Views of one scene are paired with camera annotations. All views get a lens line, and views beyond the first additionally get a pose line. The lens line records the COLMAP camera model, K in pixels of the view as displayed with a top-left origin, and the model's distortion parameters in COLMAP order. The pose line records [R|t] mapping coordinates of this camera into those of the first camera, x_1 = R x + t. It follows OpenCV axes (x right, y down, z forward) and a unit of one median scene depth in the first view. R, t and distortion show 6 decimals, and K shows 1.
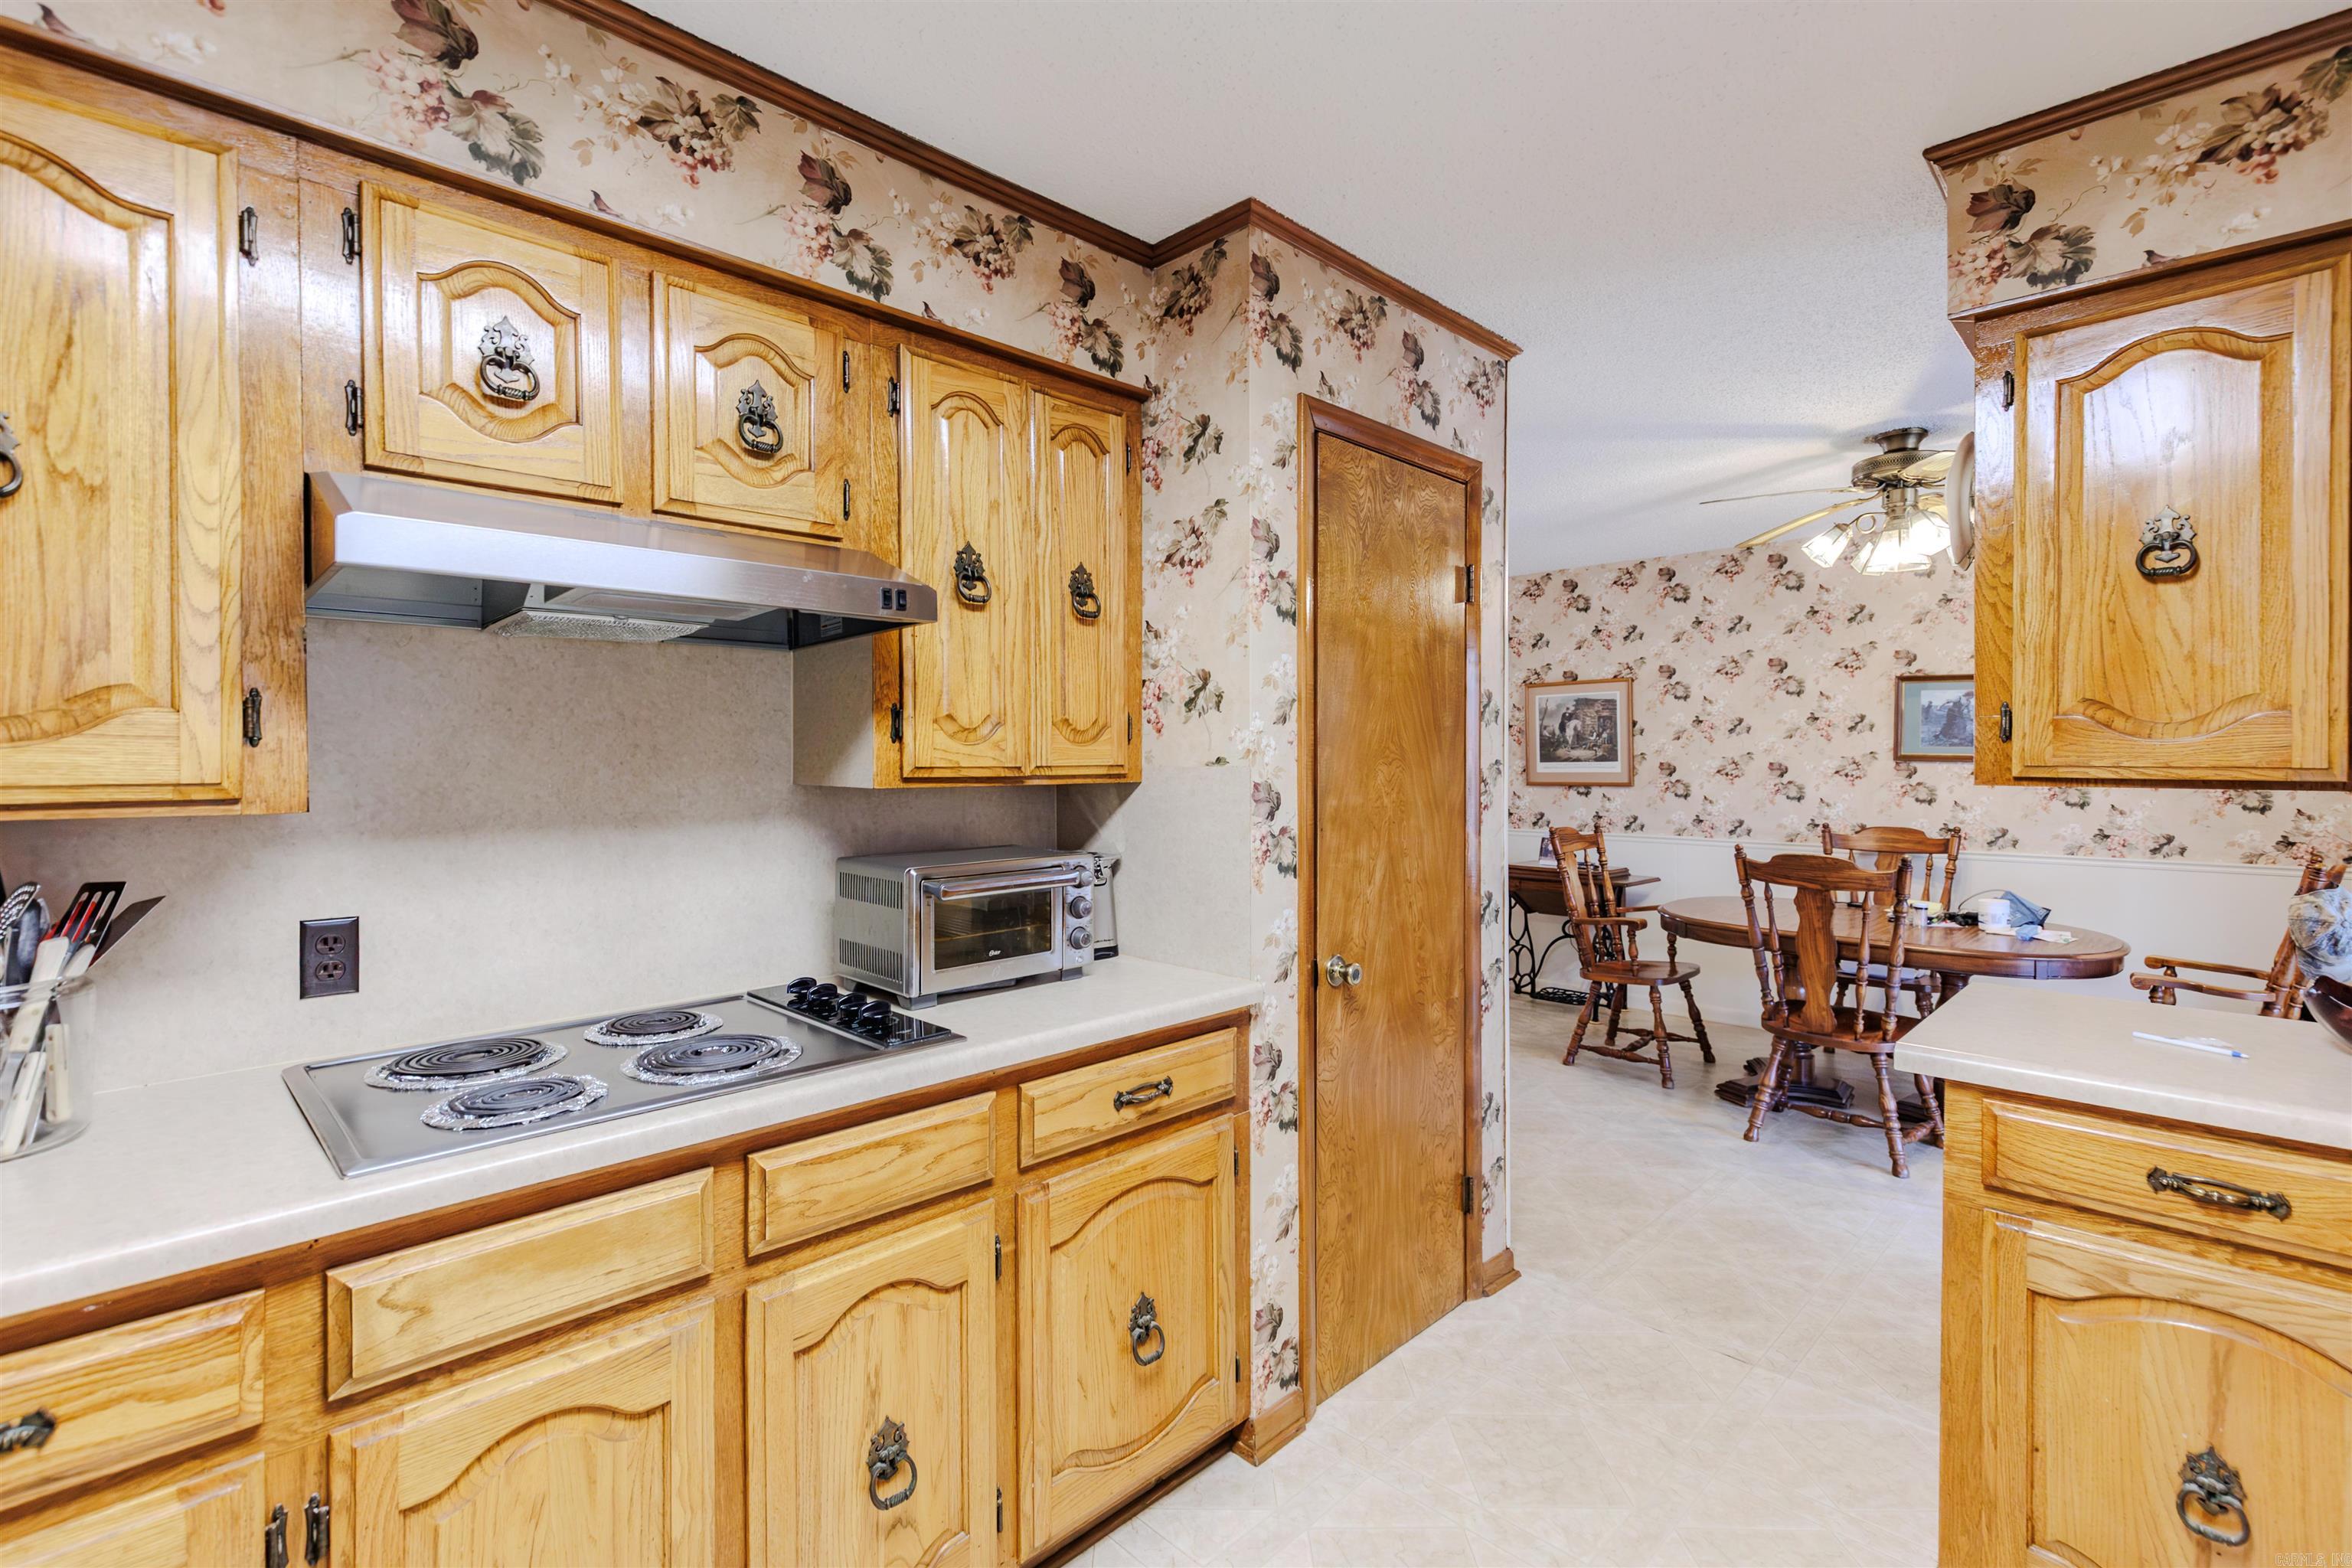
lens RADIAL K [[1097.0, 0, 1178.4], [0, 1097.0, 751.5], [0, 0, 1]] dist [0.005370, -0.000650]
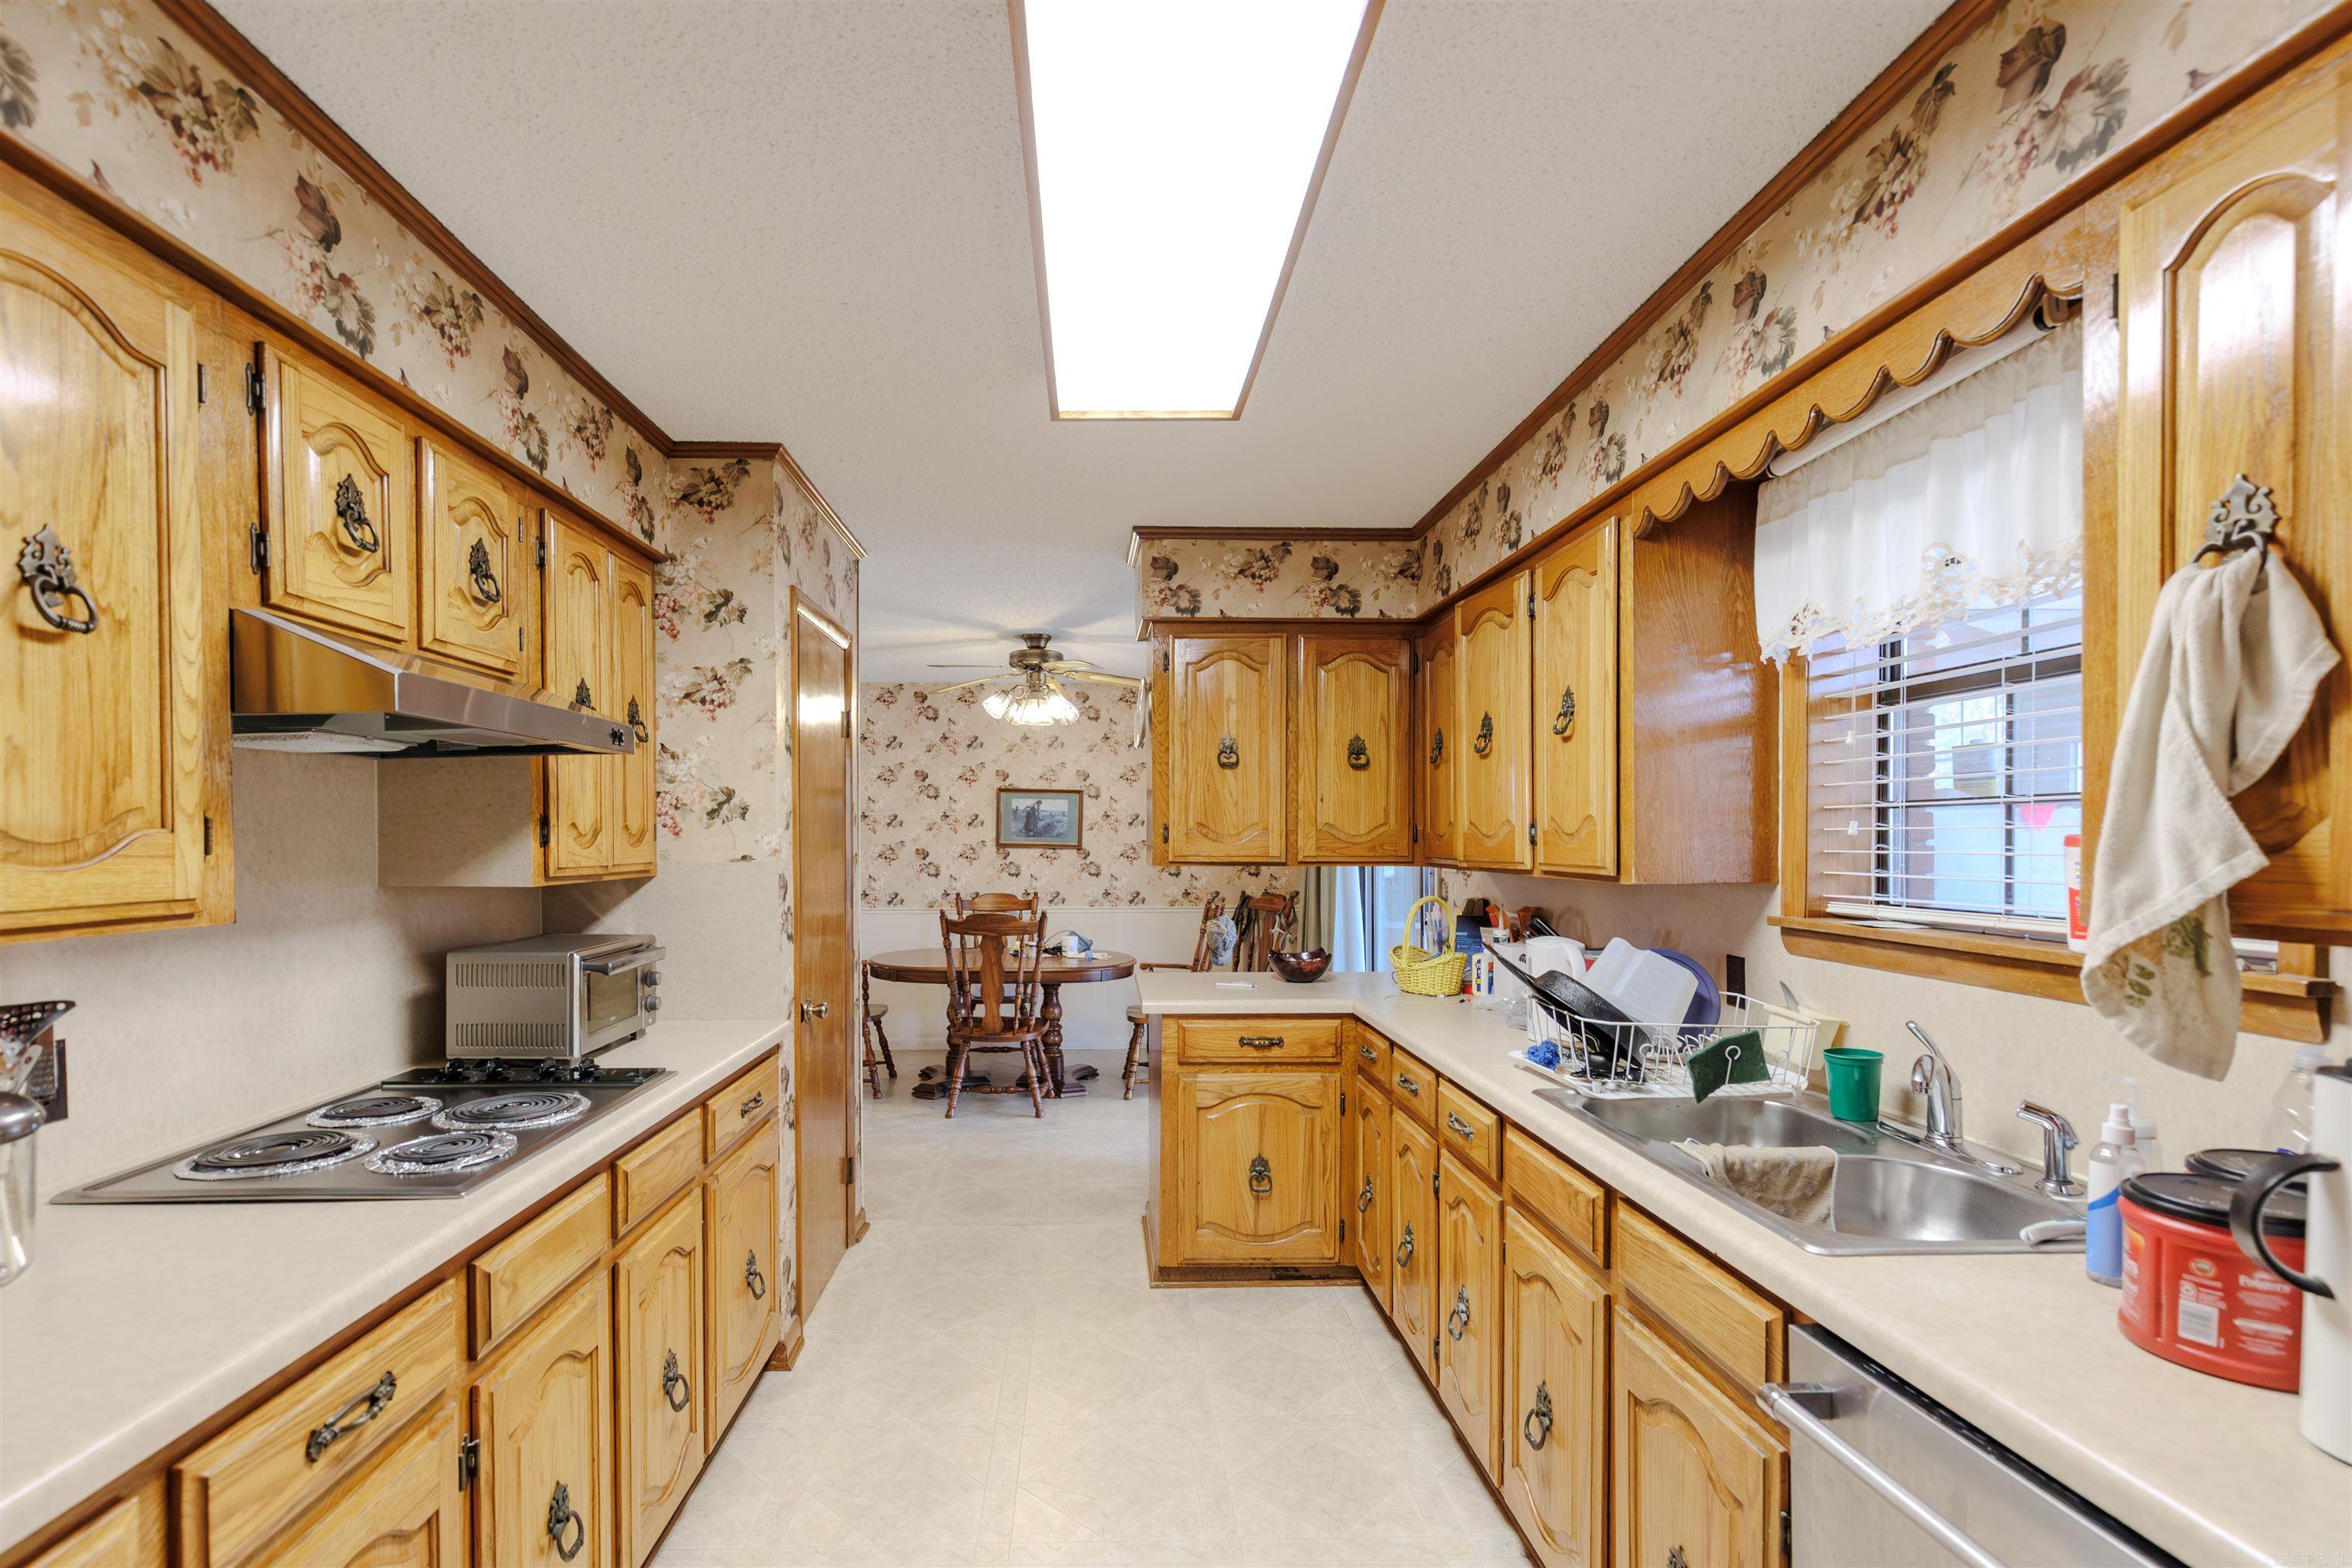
lens RADIAL K [[1087.0, 0, 1169.6], [0, 1087.0, 820.4], [0, 0, 1]] dist [-0.001622, -0.000626]
pose [[0.661012, 0.012112, 0.750278, -0.614562], [-0.004065, 0.999913, -0.012561, -0.022341], [-0.750365, 0.005254, 0.661003, -0.246032]]
